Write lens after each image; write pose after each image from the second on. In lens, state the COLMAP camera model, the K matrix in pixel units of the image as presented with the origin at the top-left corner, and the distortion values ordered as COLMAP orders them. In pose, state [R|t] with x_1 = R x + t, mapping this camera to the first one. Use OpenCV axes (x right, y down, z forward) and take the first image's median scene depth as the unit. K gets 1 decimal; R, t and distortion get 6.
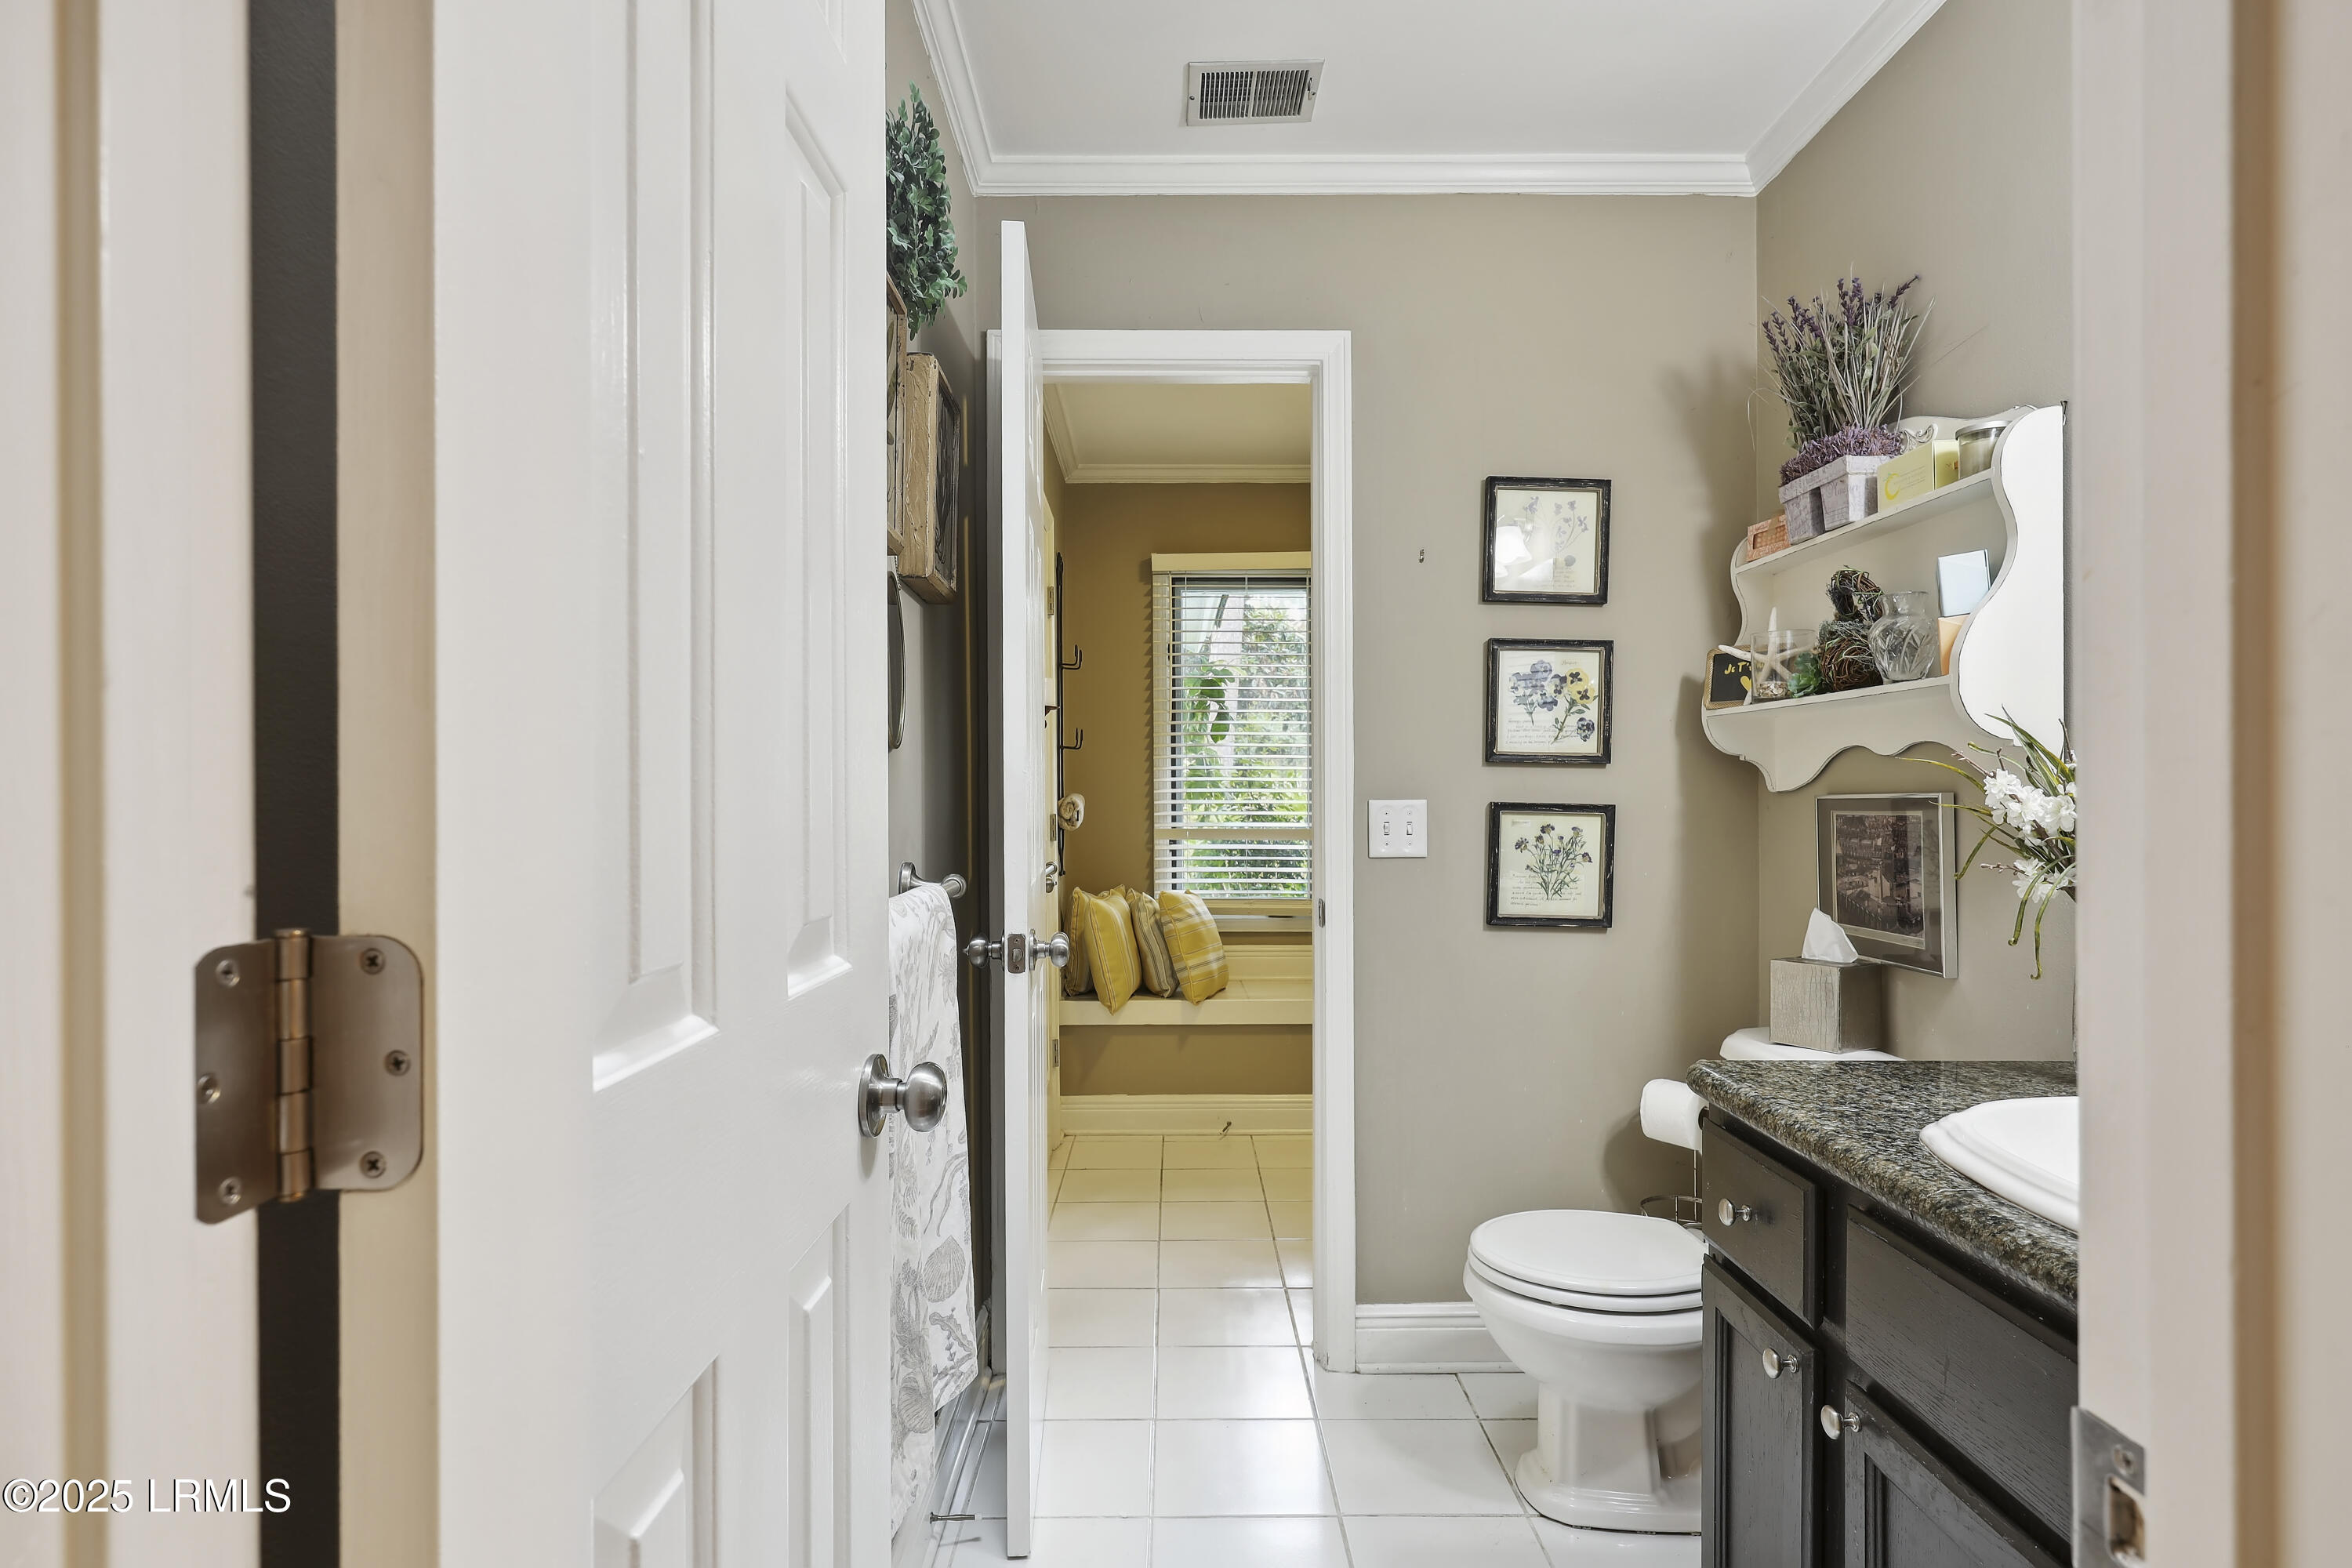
lens RADIAL K [[1230.7, 0, 1177.3], [0, 1230.7, 790.6], [0, 0, 1]] dist [0.000000, 0.000004]
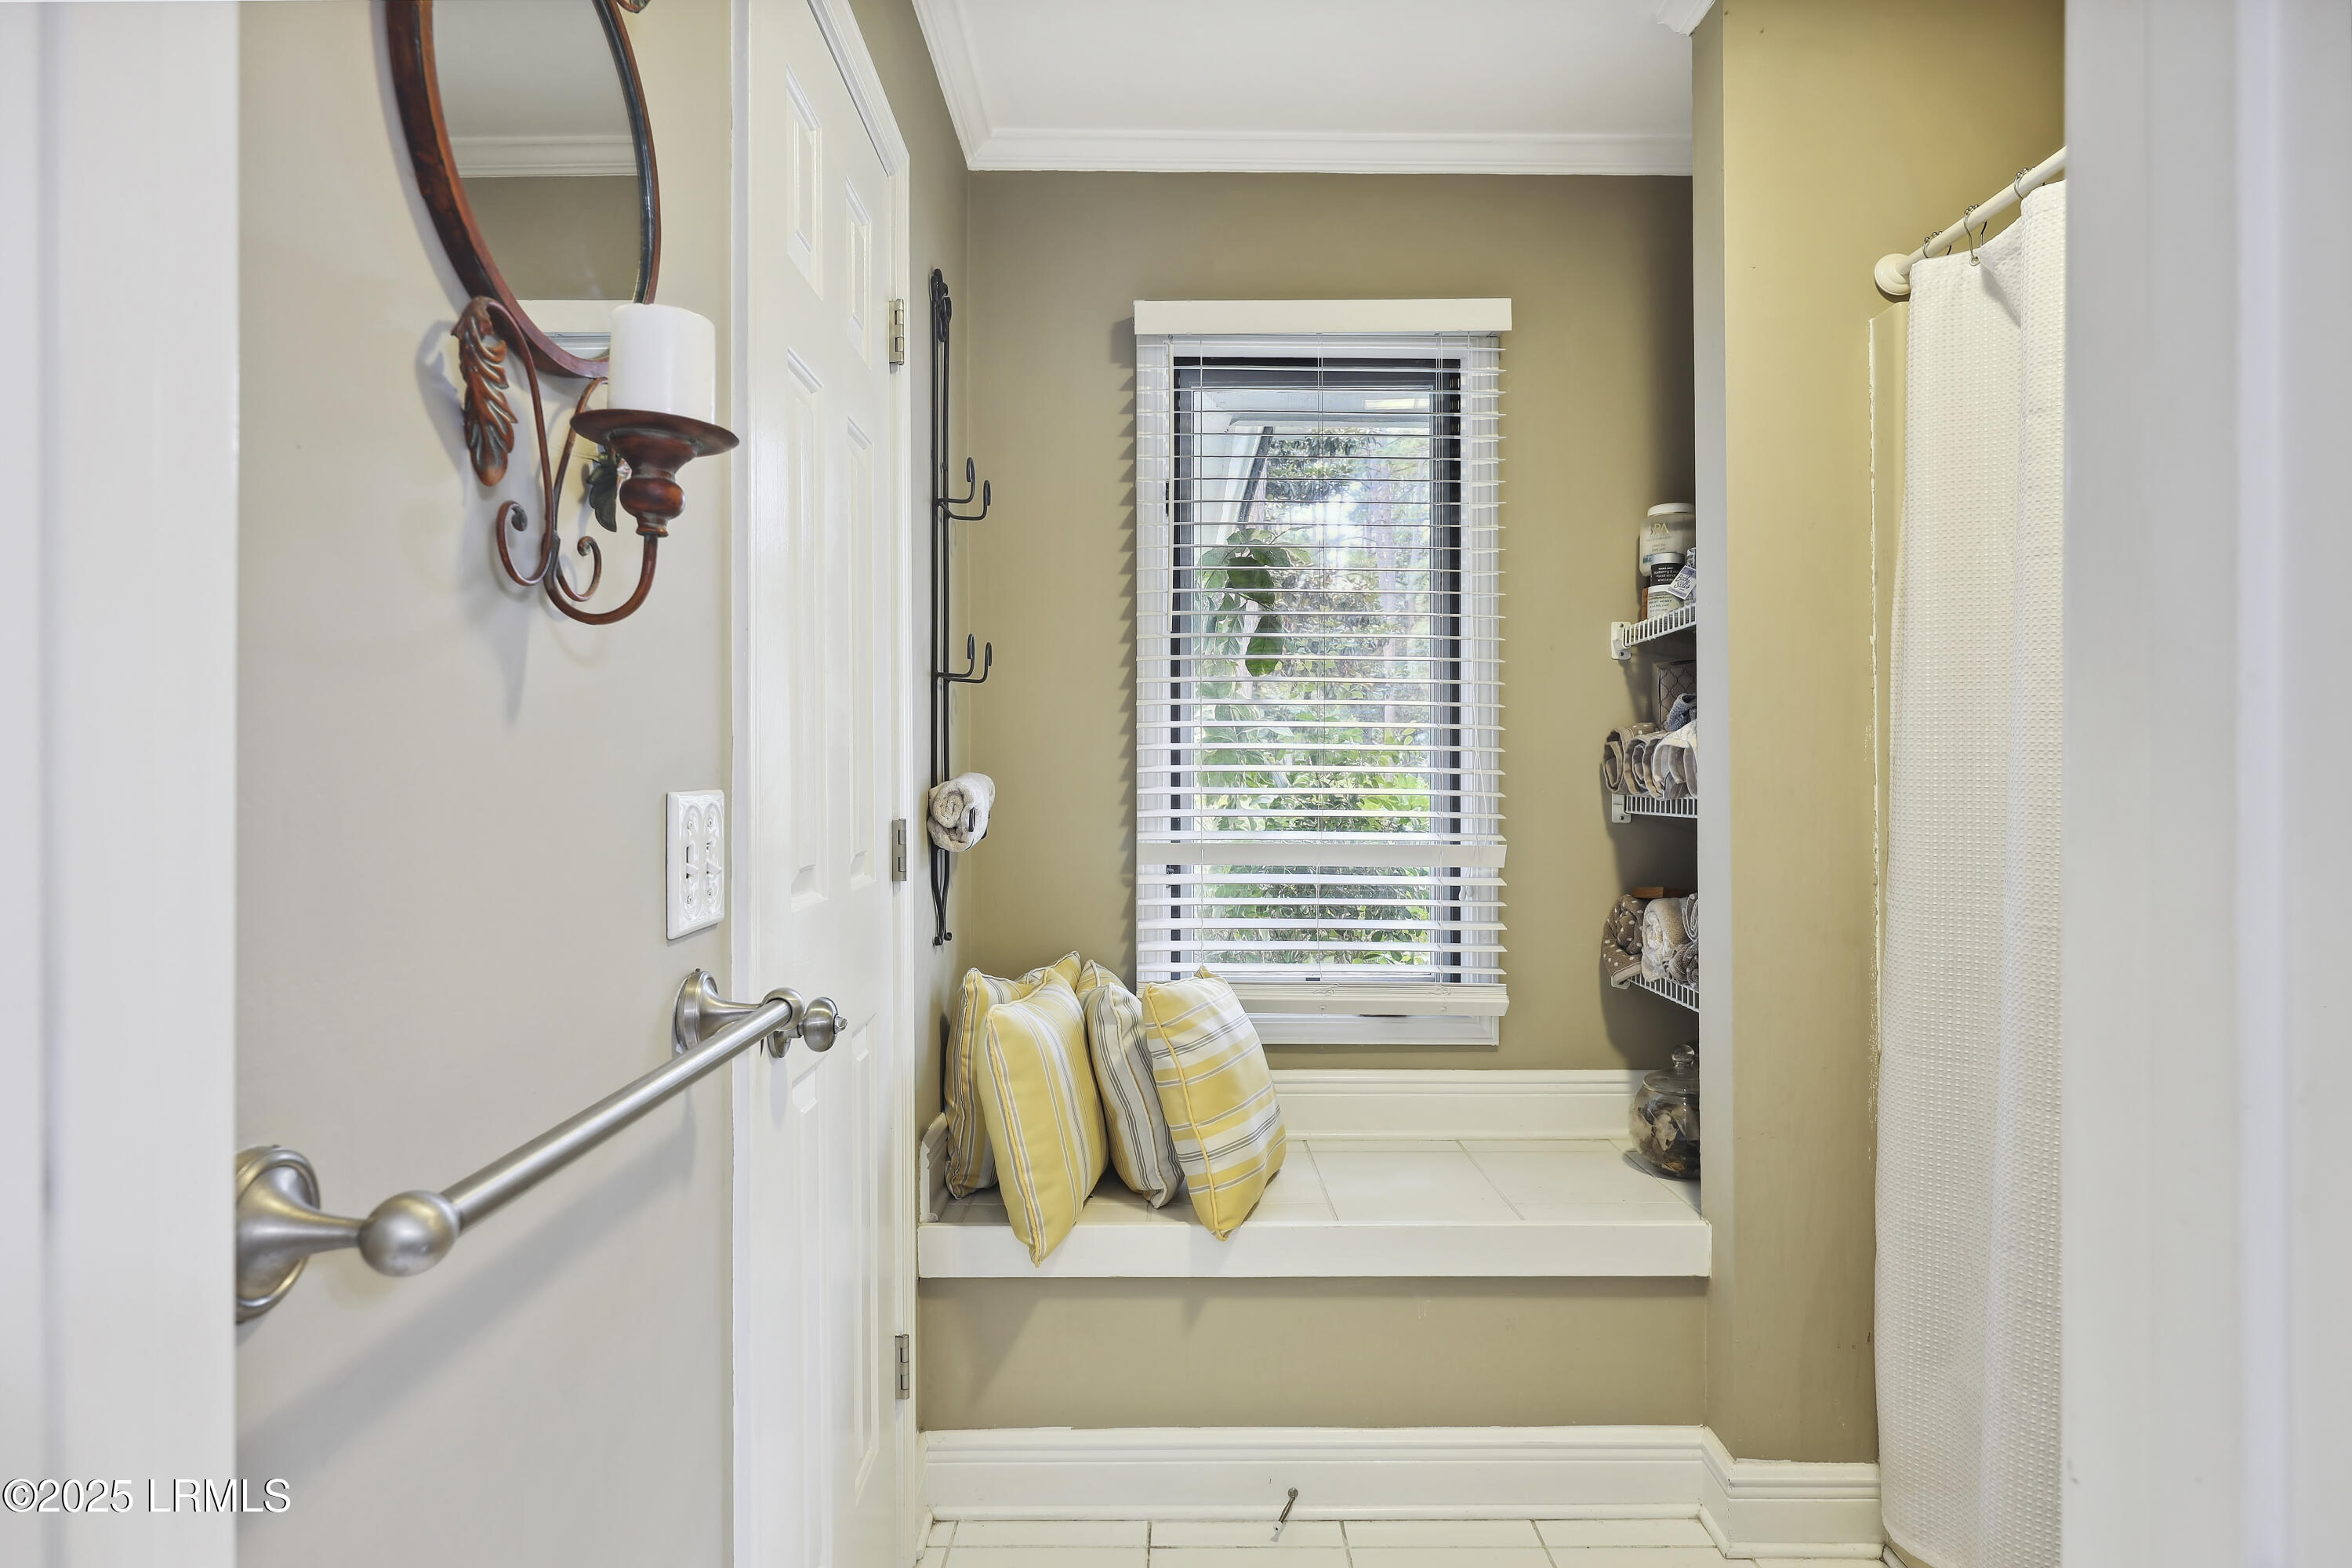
lens RADIAL K [[1258.2, 0, 1177.2], [0, 1258.2, 770.6], [0, 0, 1]] dist [-0.016081, -0.003468]
pose [[0.999986, 0.005259, -0.000197, -0.002090], [-0.005259, 0.999981, -0.003214, 0.002545], [0.000180, 0.003215, 0.999995, 0.479440]]
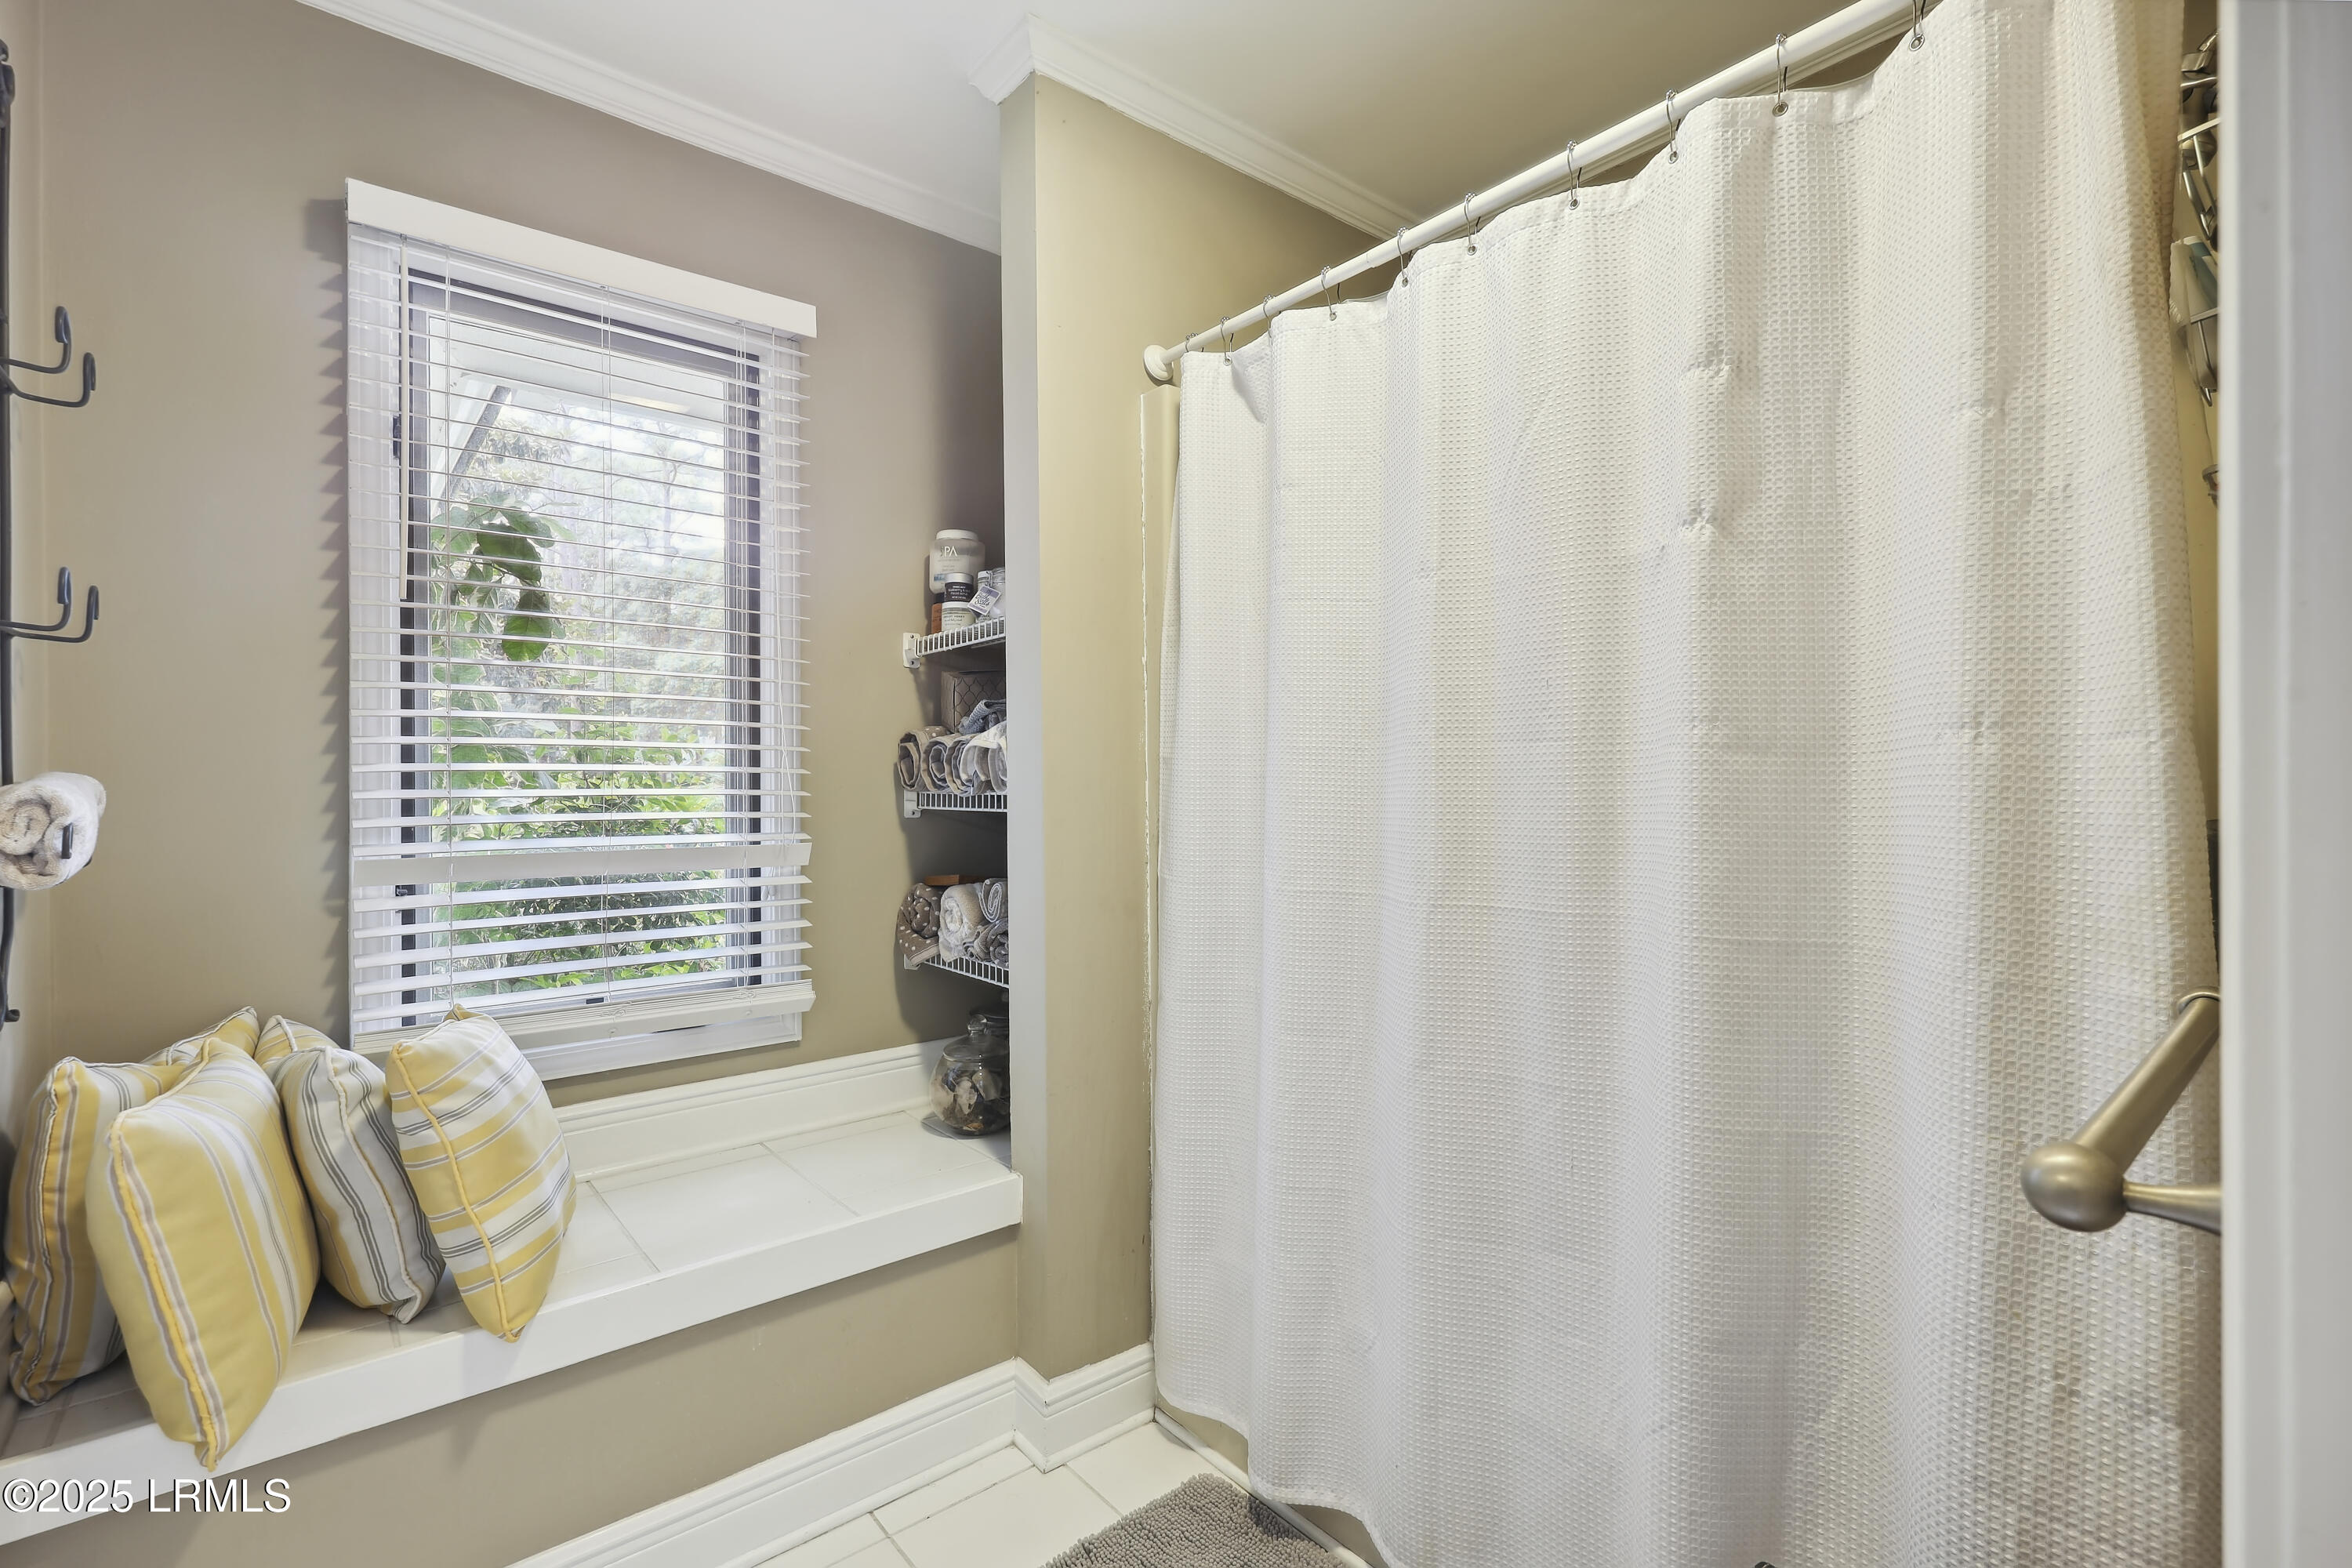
lens RADIAL K [[1049.8, 0, 1175.2], [0, 1049.8, 772.7], [0, 0, 1]] dist [-0.007228, 0.000448]
pose [[0.768914, 0.003388, 0.639344, -0.029993], [-0.000296, 0.999988, -0.004944, 0.003620], [-0.639353, 0.003612, 0.768905, 0.561459]]
